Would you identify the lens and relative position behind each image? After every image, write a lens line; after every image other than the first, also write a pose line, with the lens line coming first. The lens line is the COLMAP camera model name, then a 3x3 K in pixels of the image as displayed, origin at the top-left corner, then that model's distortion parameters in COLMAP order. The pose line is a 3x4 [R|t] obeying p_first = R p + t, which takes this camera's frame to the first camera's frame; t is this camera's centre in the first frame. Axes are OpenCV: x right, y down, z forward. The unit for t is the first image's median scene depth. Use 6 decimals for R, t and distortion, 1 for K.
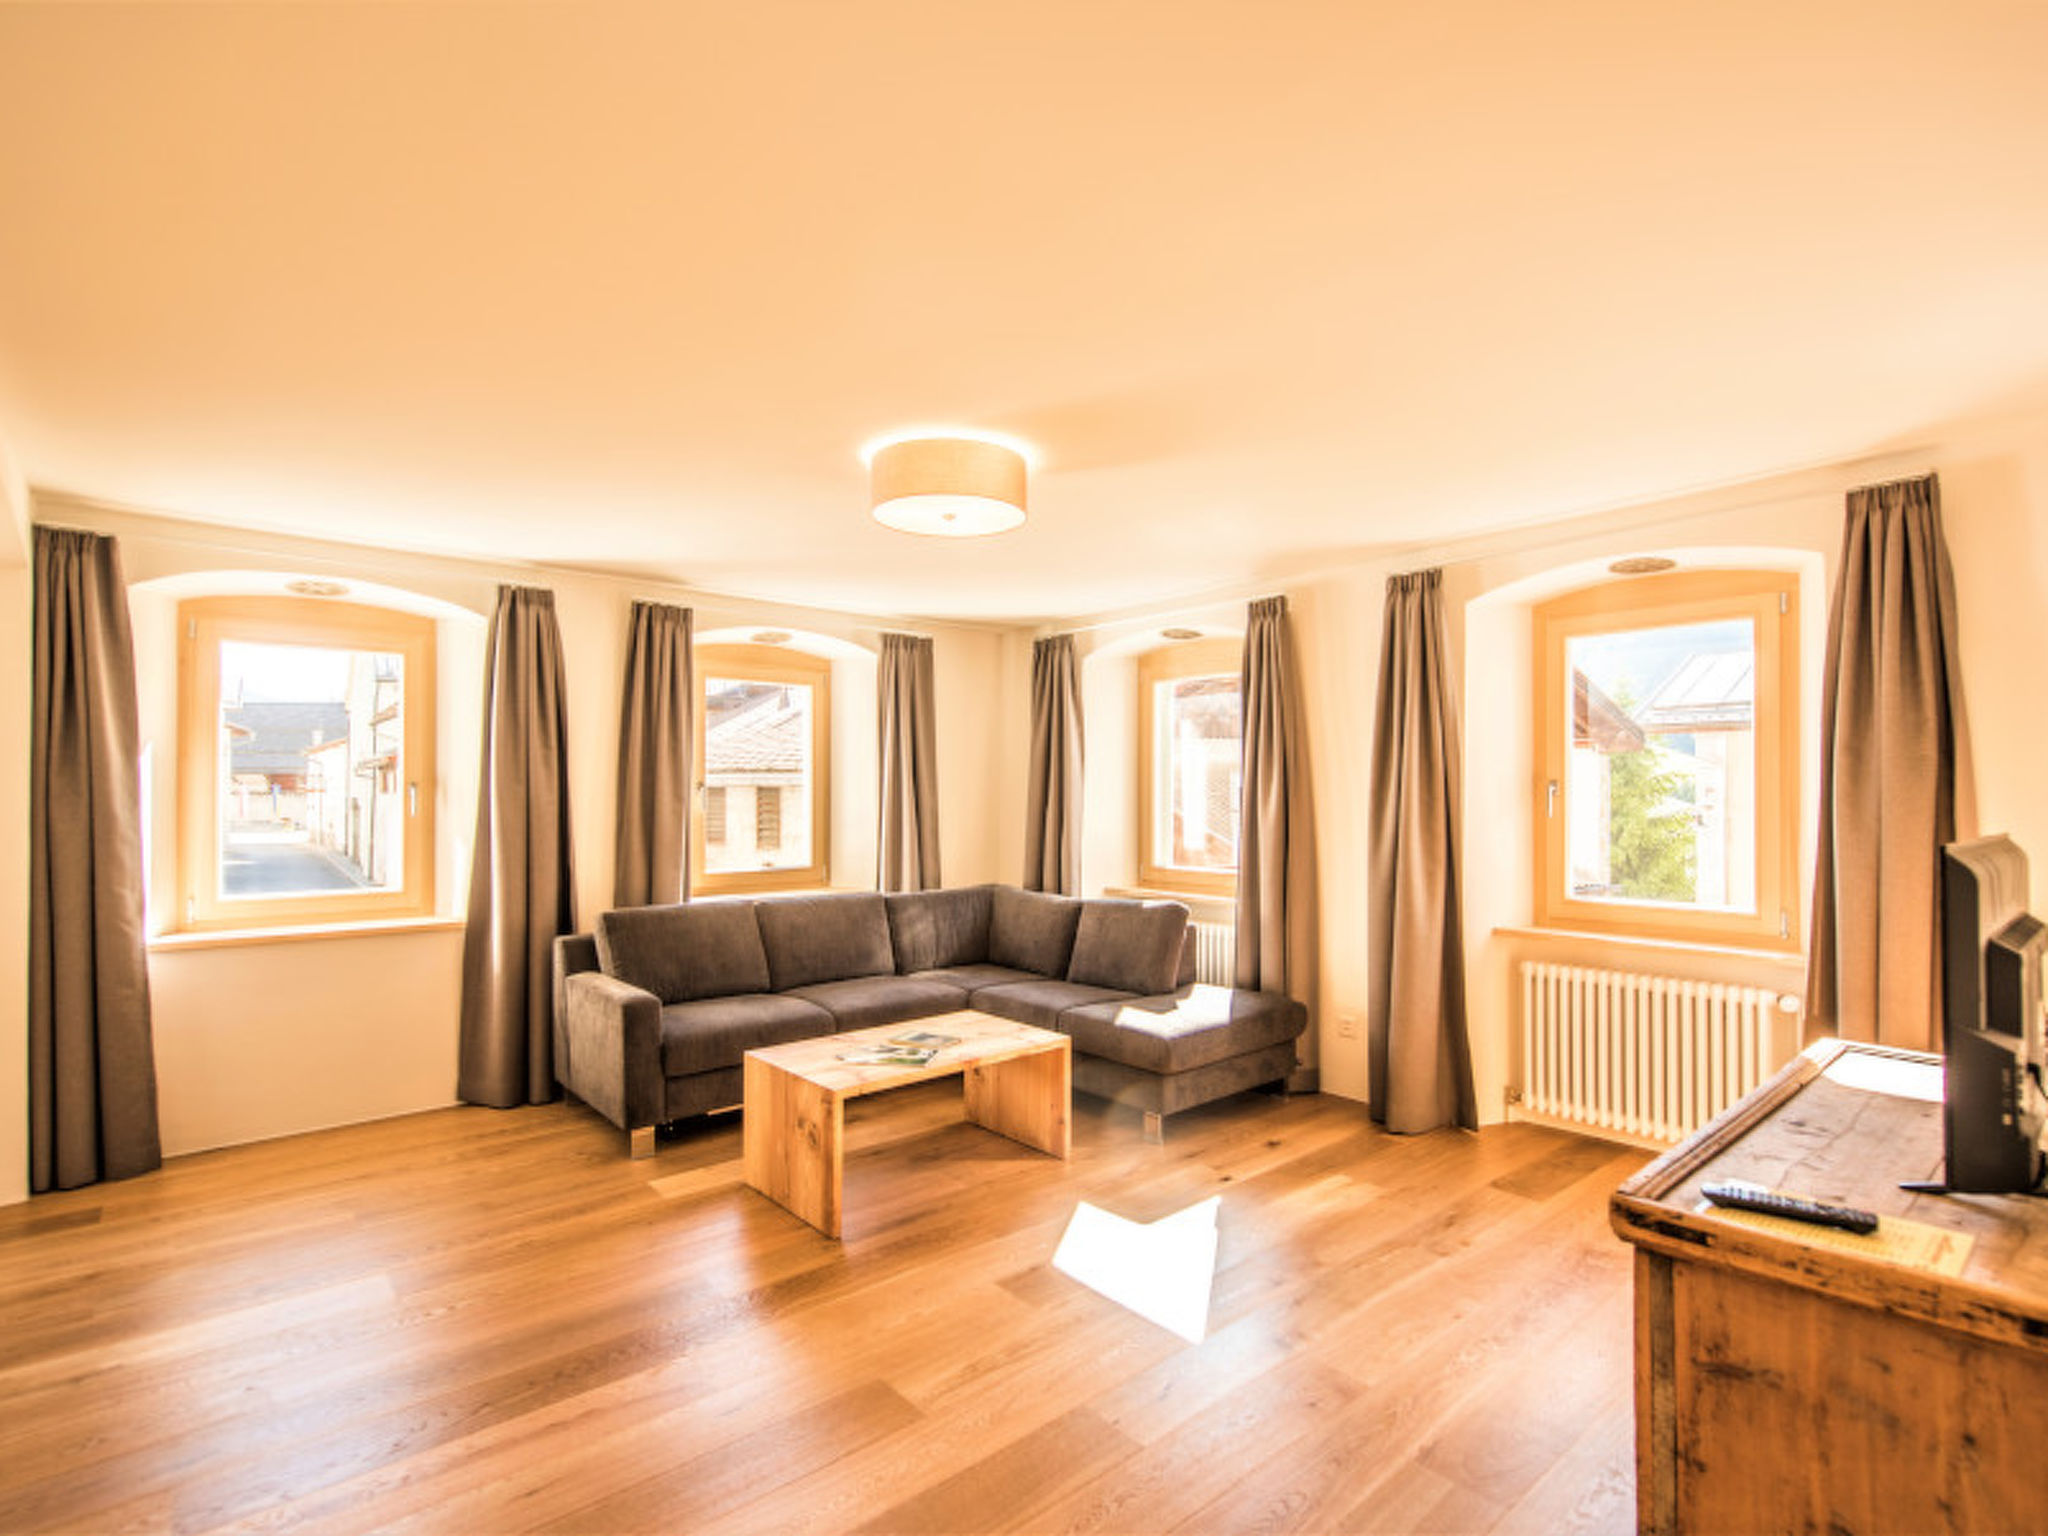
lens RADIAL K [[1080.0, 0, 1024.0], [0, 1080.0, 768.0], [0, 0, 1]] dist [-0.019863, -0.000001]
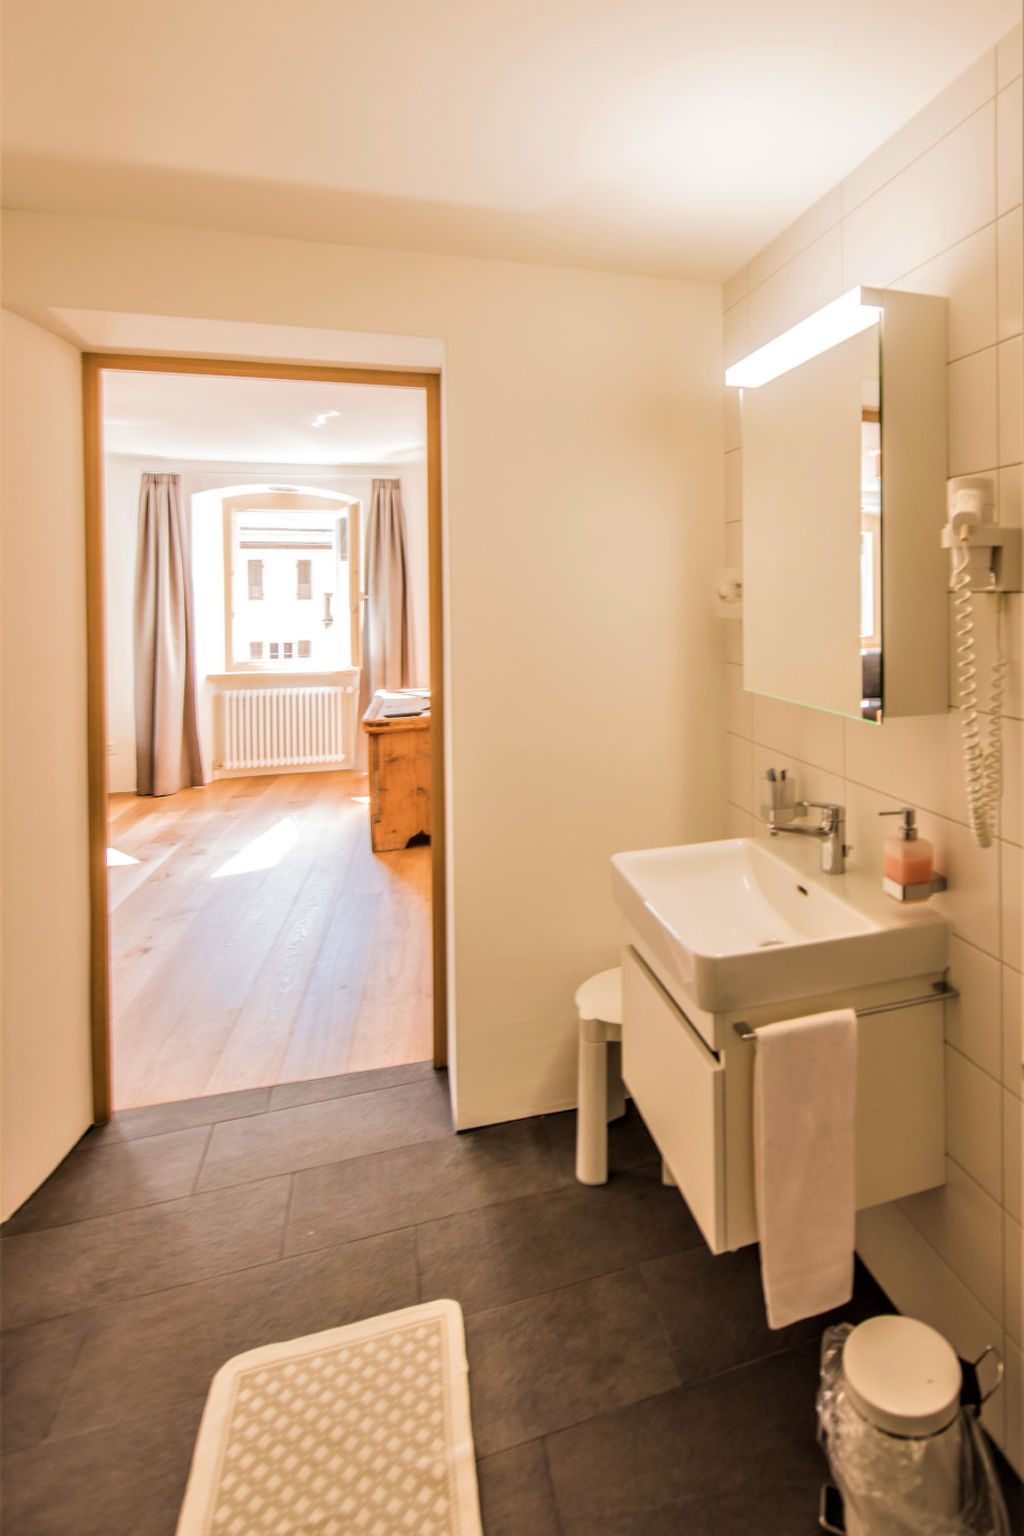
lens RADIAL K [[585.6, 0, 512.0], [0, 585.6, 768.0], [0, 0, 1]] dist [0.000004, -0.000010]
pose [[0.603690, -0.229060, 0.763603, -0.143782], [-0.008618, 0.955903, 0.293558, -0.004458], [-0.797172, -0.183798, 0.575095, -0.114439]]
